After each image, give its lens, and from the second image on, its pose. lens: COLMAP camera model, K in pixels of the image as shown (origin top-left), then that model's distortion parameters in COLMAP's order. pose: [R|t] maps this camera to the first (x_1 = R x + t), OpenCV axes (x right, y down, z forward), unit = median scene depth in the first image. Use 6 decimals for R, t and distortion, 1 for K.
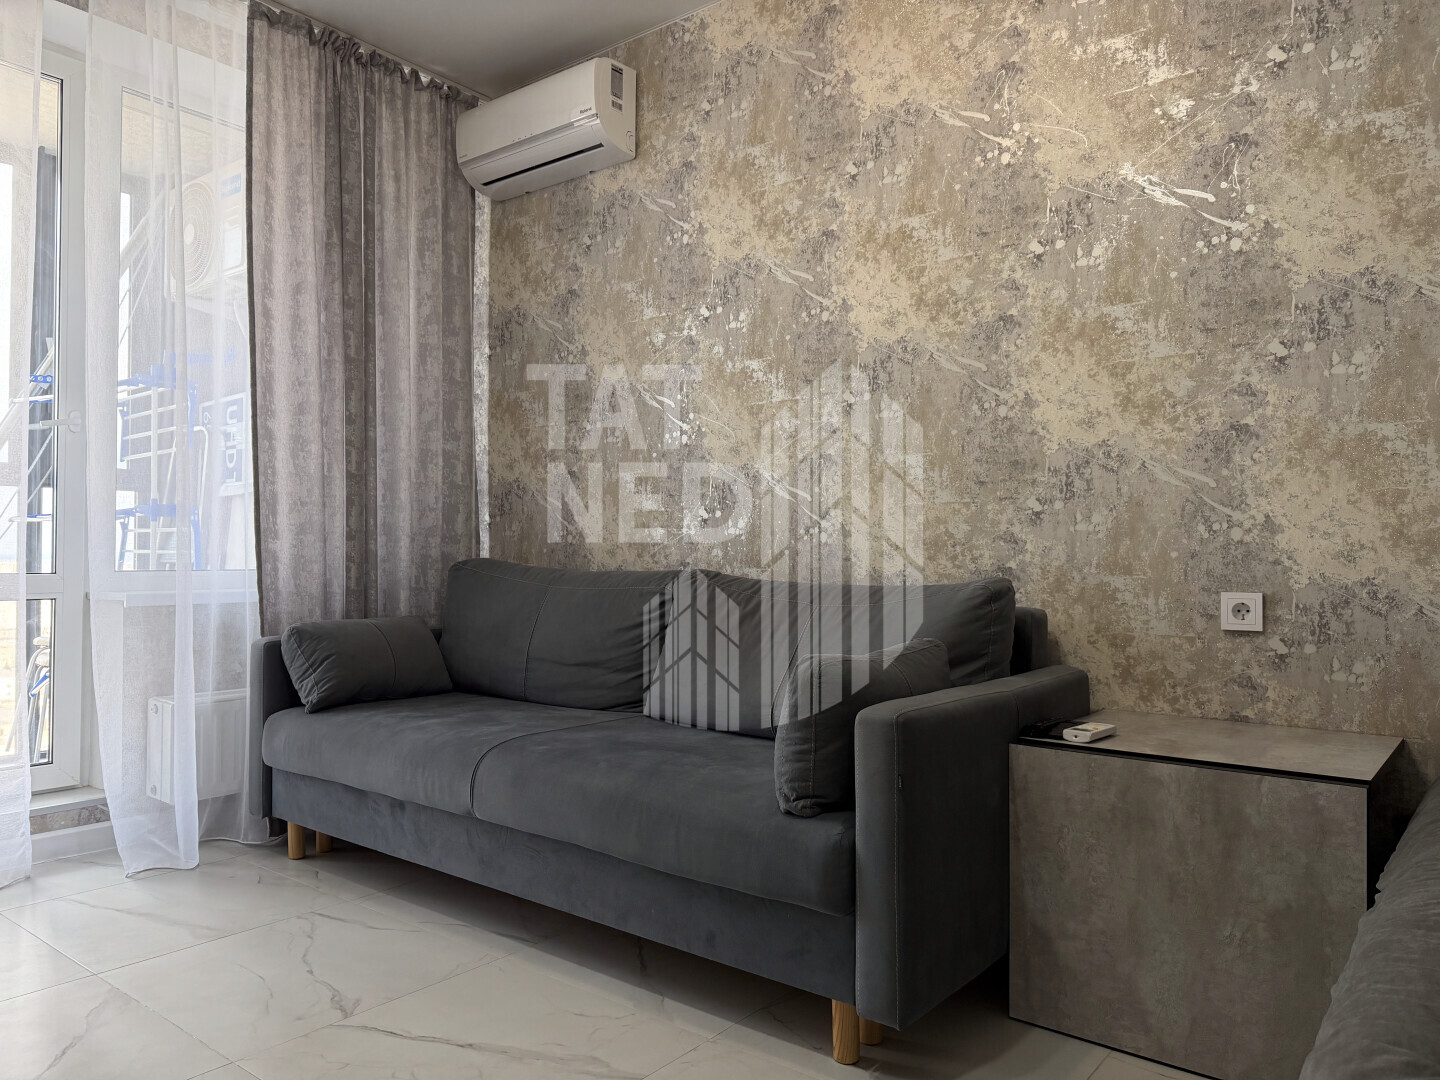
lens RADIAL K [[1031.3, 0, 720.3], [0, 1031.3, 554.9], [0, 0, 1]] dist [0.048104, -0.068773]
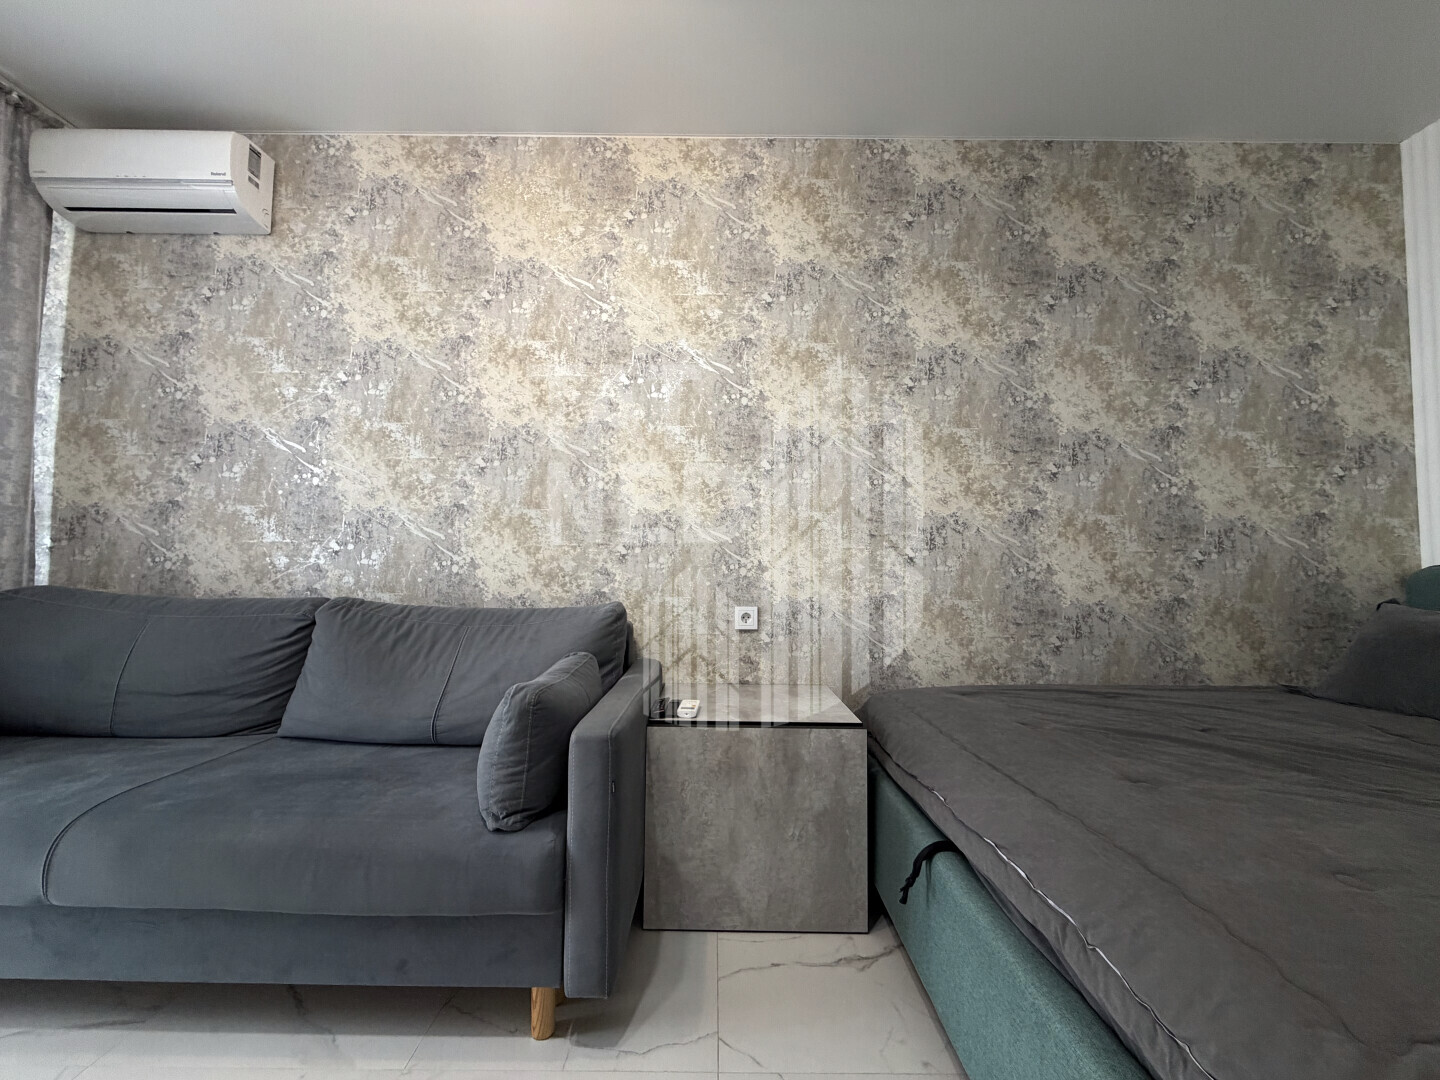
lens RADIAL K [[579.9, 0, 717.0], [0, 579.9, 536.8], [0, 0, 1]] dist [-0.002552, 0.000355]
pose [[0.778216, 0.034590, 0.627044, -0.110385], [-0.006886, 0.998892, -0.046556, -0.027971], [-0.627959, 0.031913, 0.777592, 0.259315]]
